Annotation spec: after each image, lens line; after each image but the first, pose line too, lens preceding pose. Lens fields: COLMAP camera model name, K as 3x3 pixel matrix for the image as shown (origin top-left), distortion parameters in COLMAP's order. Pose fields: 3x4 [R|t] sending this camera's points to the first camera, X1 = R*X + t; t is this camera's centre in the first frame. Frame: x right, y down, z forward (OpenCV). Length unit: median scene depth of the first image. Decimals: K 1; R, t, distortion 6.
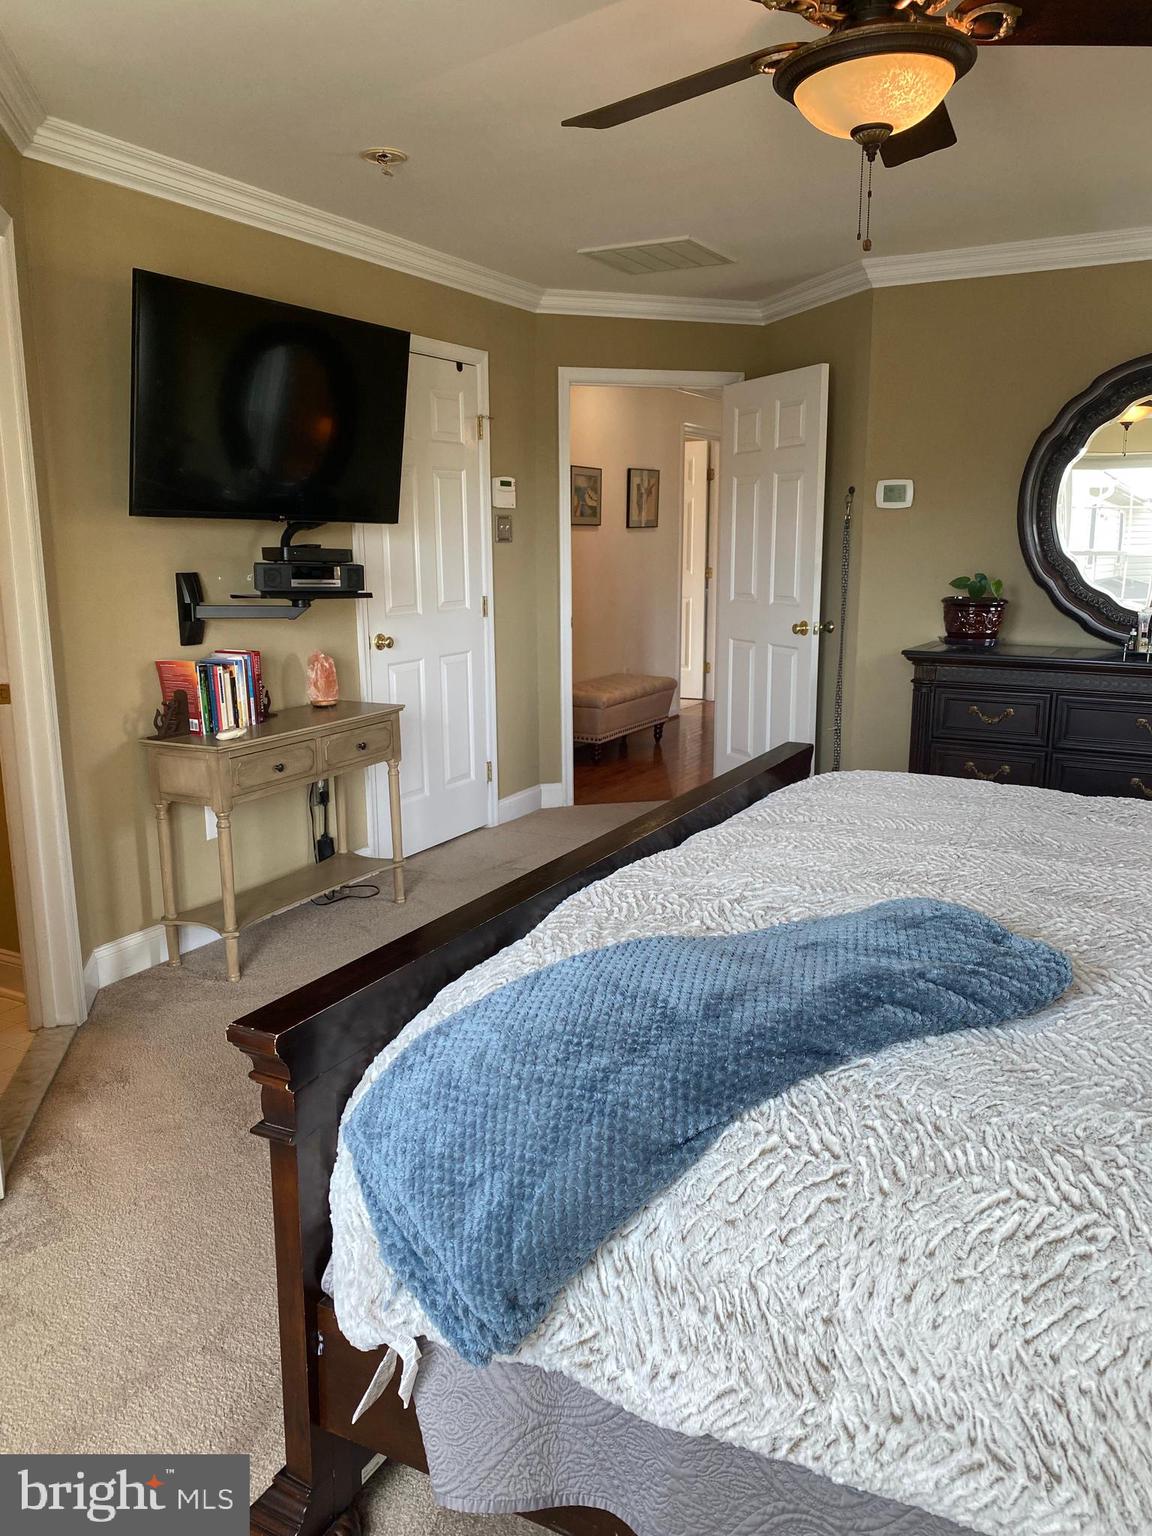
lens RADIAL K [[1178.8, 0, 569.1], [0, 1178.8, 764.3], [0, 0, 1]] dist [0.040159, -0.054910]
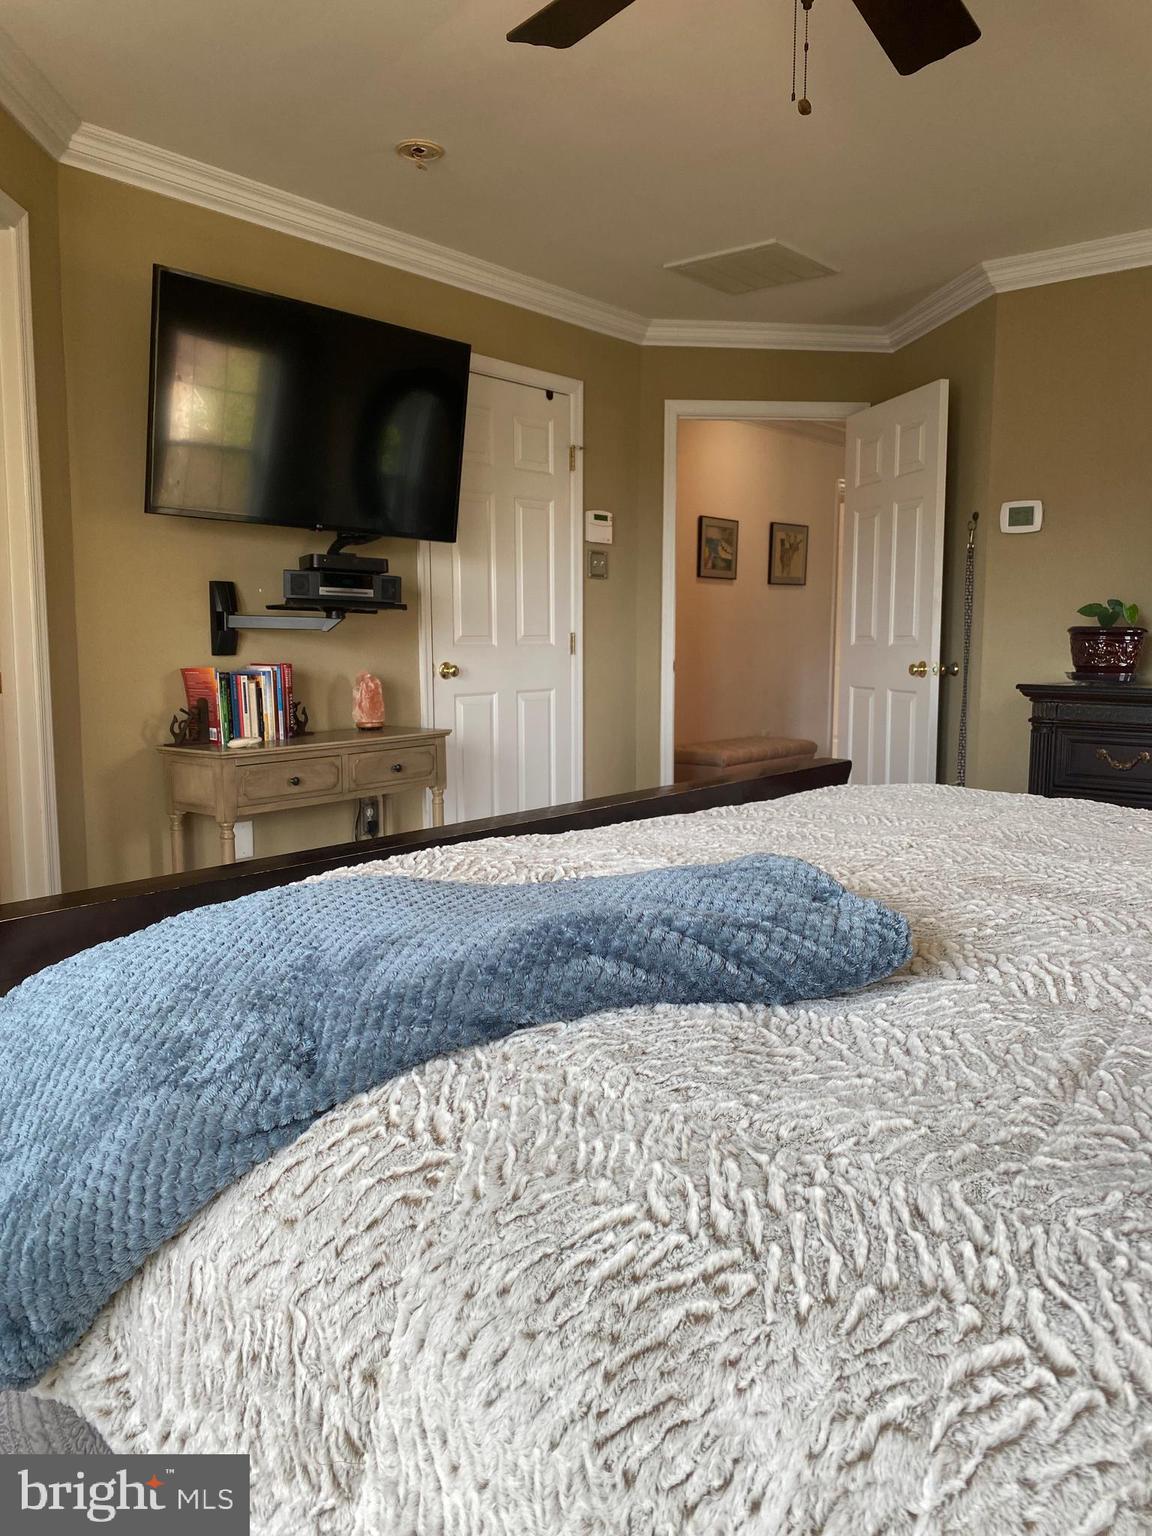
lens RADIAL K [[1178.8, 0, 558.3], [0, 1178.8, 761.5], [0, 0, 1]] dist [0.040159, -0.054910]
pose [[0.981659, 0.026136, -0.188843, 0.130041], [-0.041999, 0.995870, -0.080493, 0.050162], [0.185959, 0.086947, 0.978703, 0.097476]]
